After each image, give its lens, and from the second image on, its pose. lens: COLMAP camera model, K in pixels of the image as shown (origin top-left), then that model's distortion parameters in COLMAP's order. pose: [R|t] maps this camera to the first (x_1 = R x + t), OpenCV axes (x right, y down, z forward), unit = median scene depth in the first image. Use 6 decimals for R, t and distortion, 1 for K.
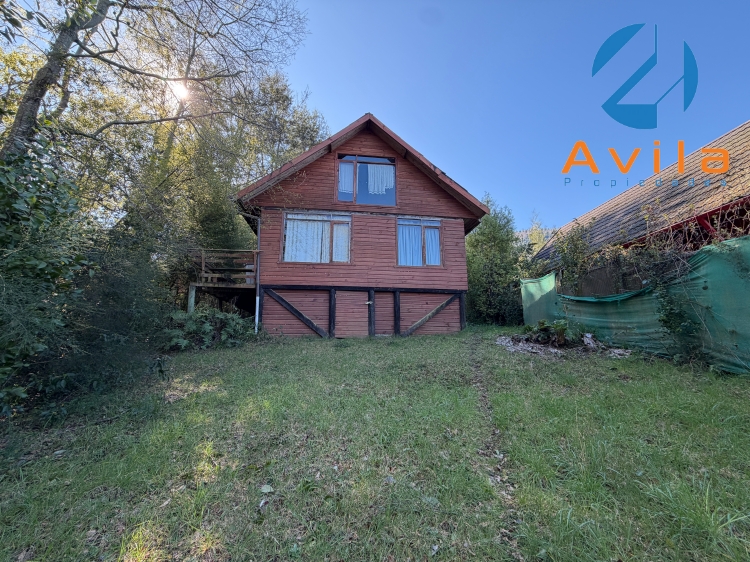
lens RADIAL K [[298.2, 0, 376.2], [0, 298.2, 281.6], [0, 0, 1]] dist [-0.001880, 0.000190]
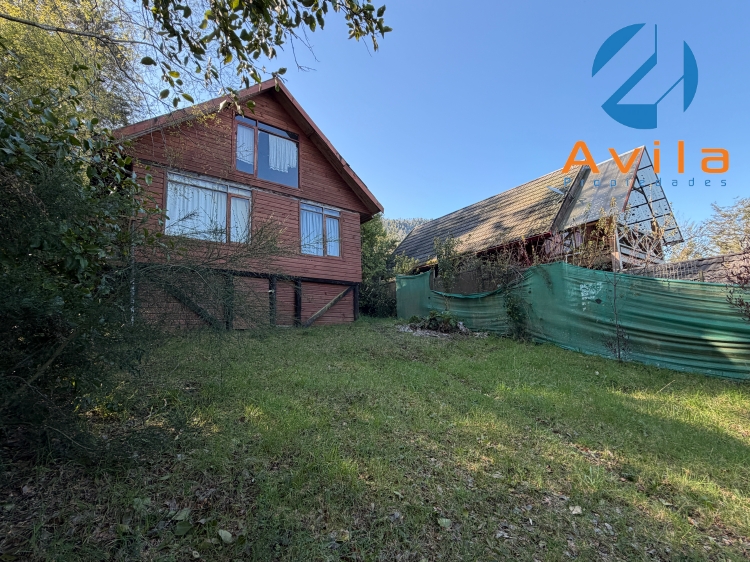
lens RADIAL K [[367.2, 0, 373.4], [0, 367.2, 280.7], [0, 0, 1]] dist [-0.001995, -0.000004]
pose [[0.847214, 0.054144, 0.528485, -0.342108], [-0.077028, 0.996800, 0.021359, -0.008769], [-0.525638, -0.058804, 0.848674, -0.119752]]
